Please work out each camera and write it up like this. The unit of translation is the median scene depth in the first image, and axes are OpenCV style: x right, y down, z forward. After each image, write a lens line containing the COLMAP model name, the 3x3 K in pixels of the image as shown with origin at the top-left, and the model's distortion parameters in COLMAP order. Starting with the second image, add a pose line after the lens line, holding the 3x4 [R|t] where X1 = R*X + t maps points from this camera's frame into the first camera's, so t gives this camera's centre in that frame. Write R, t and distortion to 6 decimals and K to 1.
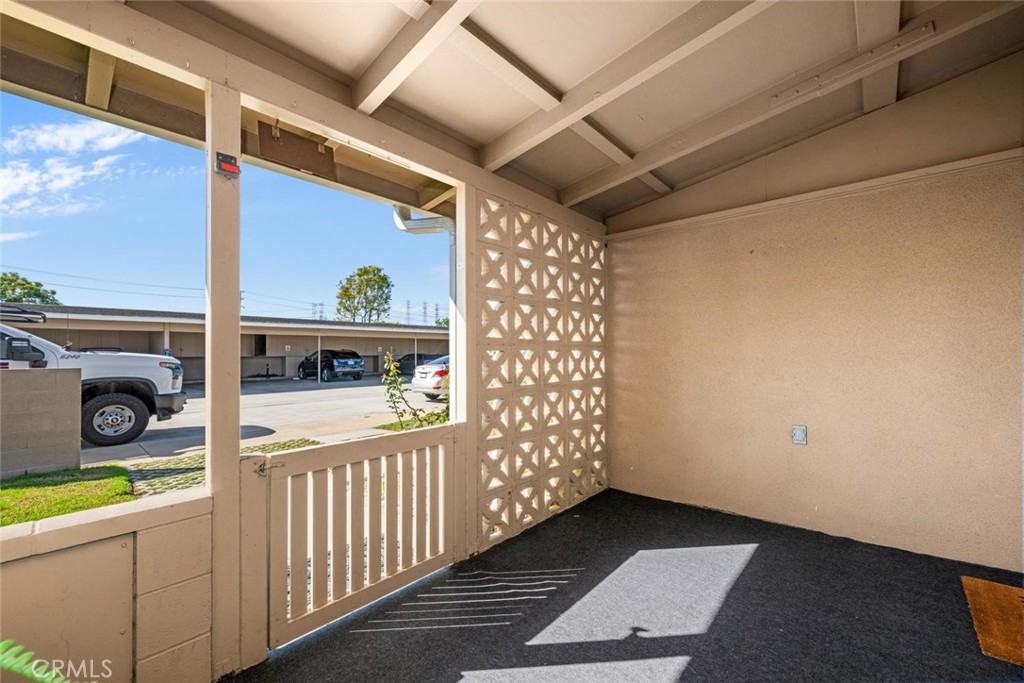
lens RADIAL K [[412.3, 0, 504.2], [0, 412.3, 348.6], [0, 0, 1]] dist [-0.000305, -0.000200]
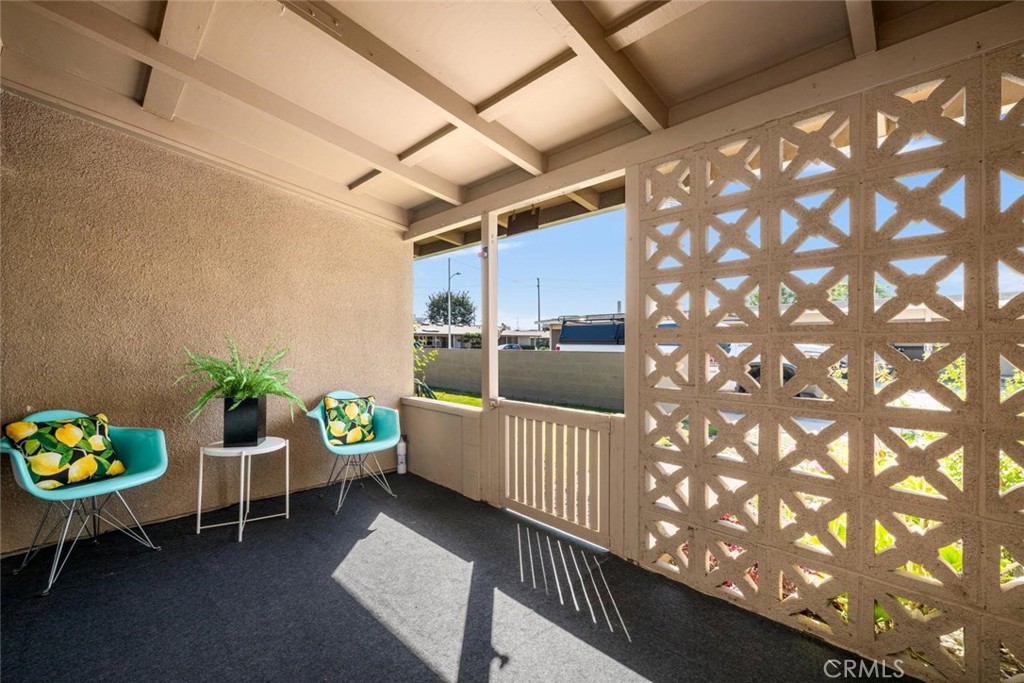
lens RADIAL K [[412.3, 0, 509.1], [0, 412.3, 341.8], [0, 0, 1]] dist [-0.000305, -0.000200]
pose [[-0.027339, 0.005336, -0.999612, 0.849742], [0.005993, 0.999969, 0.005174, -0.004868], [0.999608, -0.005849, -0.027370, 0.733769]]
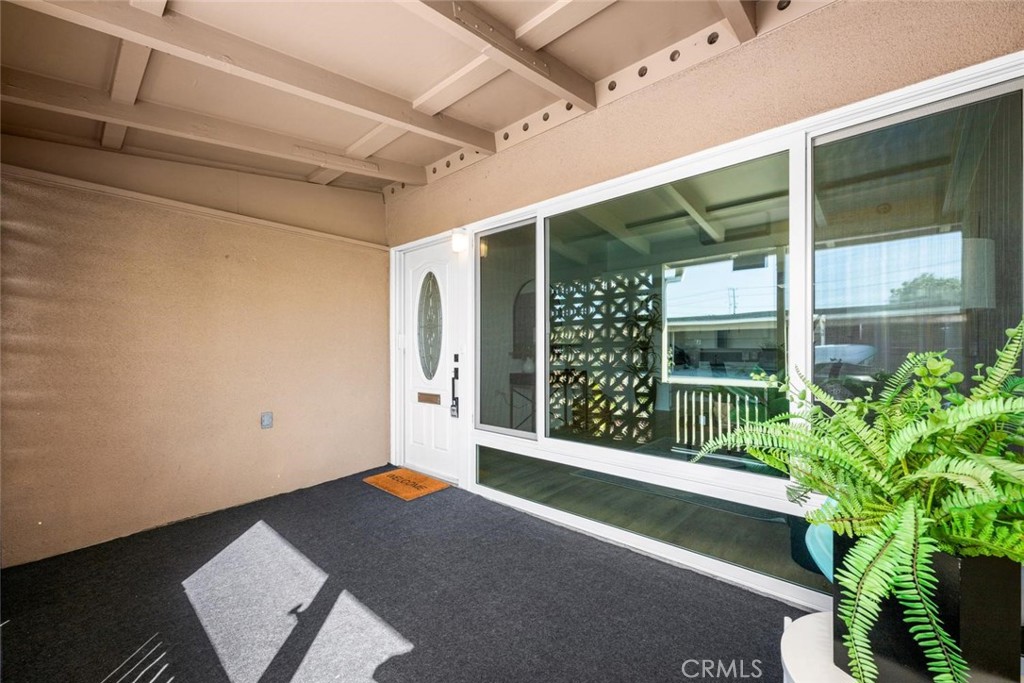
lens RADIAL K [[412.3, 0, 515.8], [0, 412.3, 346.8], [0, 0, 1]] dist [-0.000305, -0.000200]
pose [[-0.019587, 0.013260, 0.999720, -0.537813], [-0.004290, 0.999902, -0.013347, 0.008722], [-0.999799, -0.004550, -0.019528, 0.319665]]
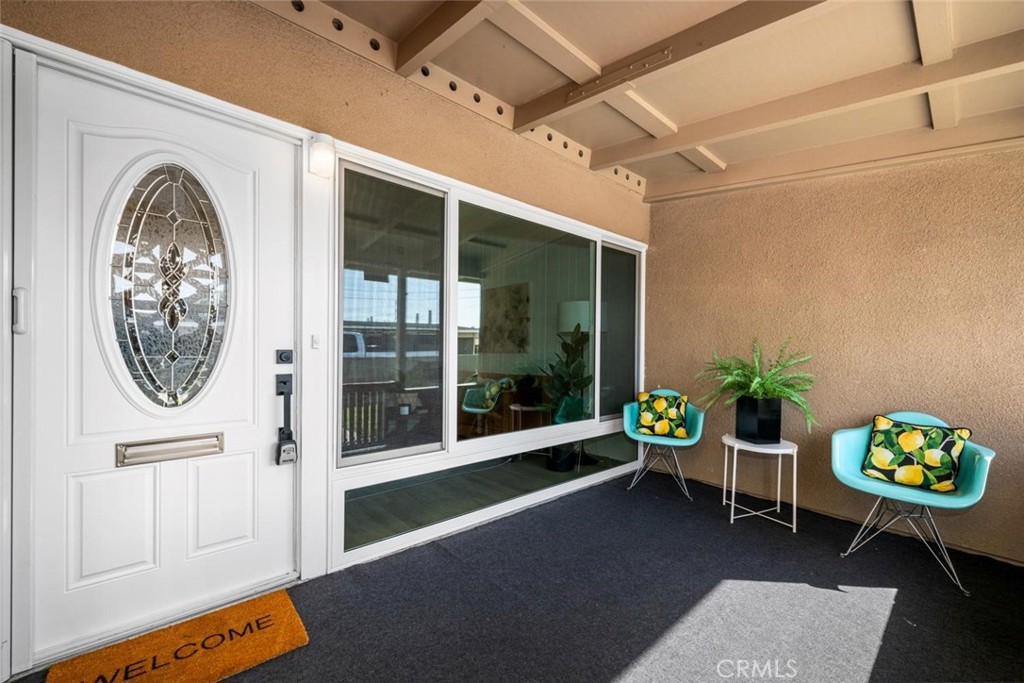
lens RADIAL K [[412.3, 0, 521.5], [0, 412.3, 348.3], [0, 0, 1]] dist [-0.000305, -0.000200]
pose [[-0.997361, 0.000318, 0.072608, 0.352122], [-0.000885, 0.999863, -0.016536, 0.025582], [-0.072603, -0.016556, -0.997223, 1.223480]]
